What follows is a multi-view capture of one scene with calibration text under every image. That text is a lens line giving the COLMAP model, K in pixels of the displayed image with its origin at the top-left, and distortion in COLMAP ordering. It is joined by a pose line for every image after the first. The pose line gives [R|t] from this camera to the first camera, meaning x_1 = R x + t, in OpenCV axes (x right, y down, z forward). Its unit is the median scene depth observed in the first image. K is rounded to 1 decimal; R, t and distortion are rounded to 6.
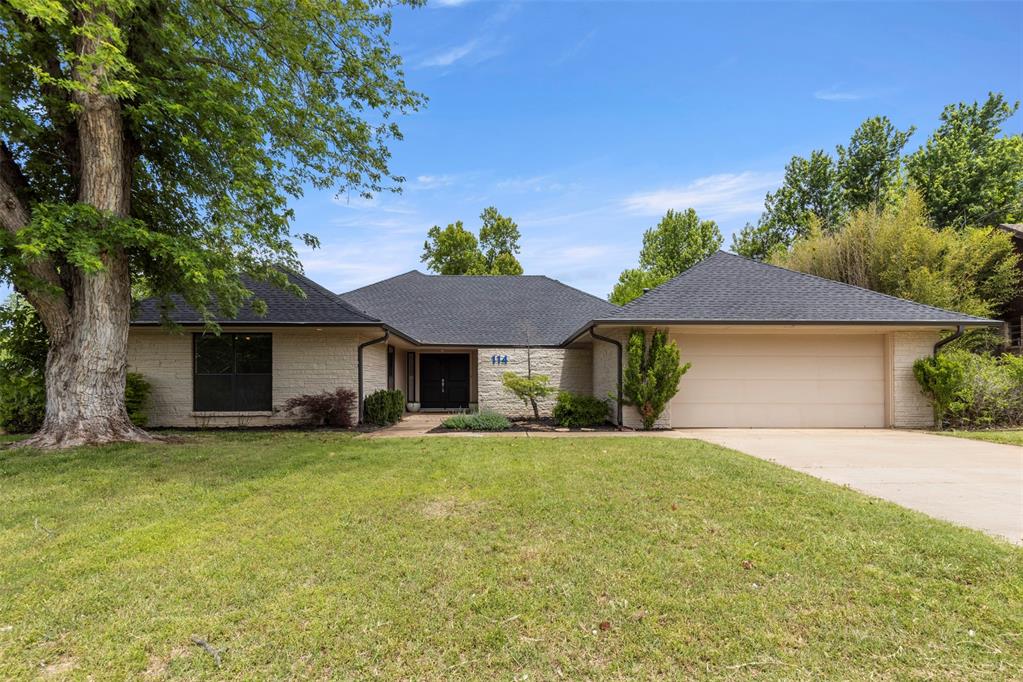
lens RADIAL K [[581.6, 0, 517.4], [0, 581.6, 377.9], [0, 0, 1]] dist [0.007279, -0.000211]
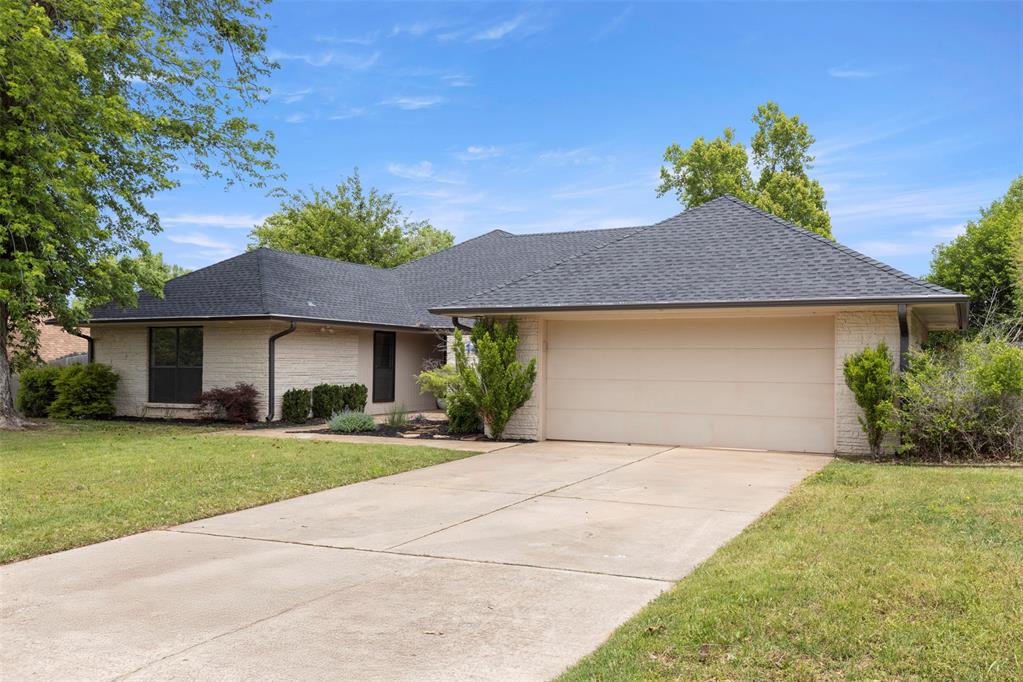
lens RADIAL K [[863.2, 0, 505.9], [0, 863.2, 348.8], [0, 0, 1]] dist [0.010493, 0.005786]
pose [[0.879778, -0.002310, -0.475379, 0.708530], [-0.000775, 0.999980, -0.006292, -0.027737], [0.475384, 0.005904, 0.879759, -0.053677]]
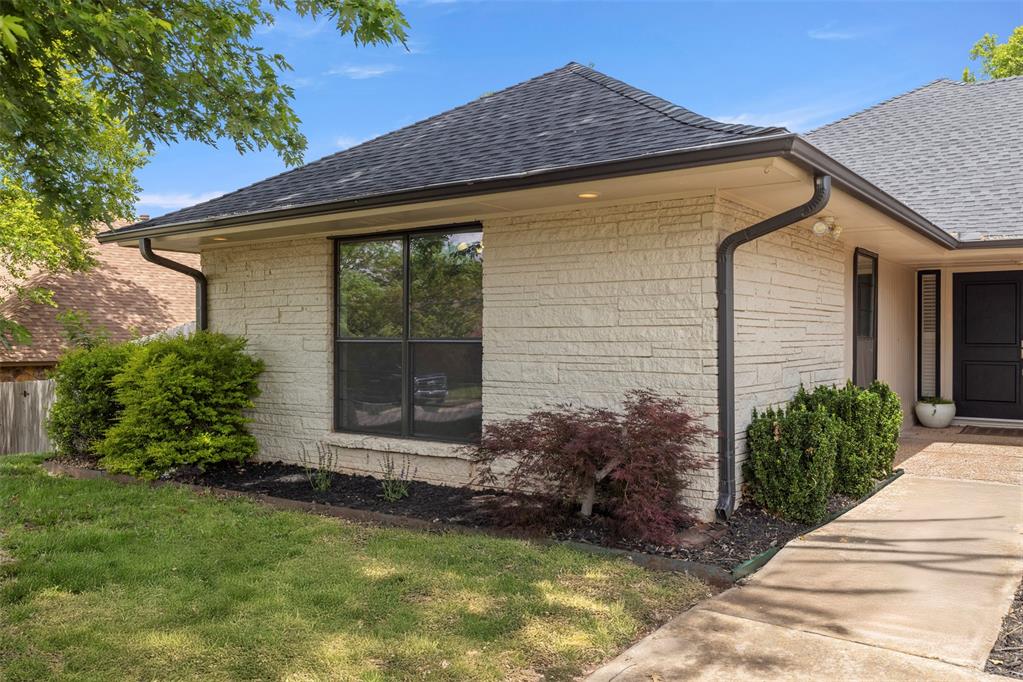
lens RADIAL K [[820.8, 0, 517.5], [0, 820.8, 344.1], [0, 0, 1]] dist [0.006745, -0.003719]
pose [[0.795456, 0.006704, -0.605974, -0.103273], [0.008536, 0.999716, 0.022266, -0.014460], [0.605951, -0.022884, 0.795173, 0.597106]]
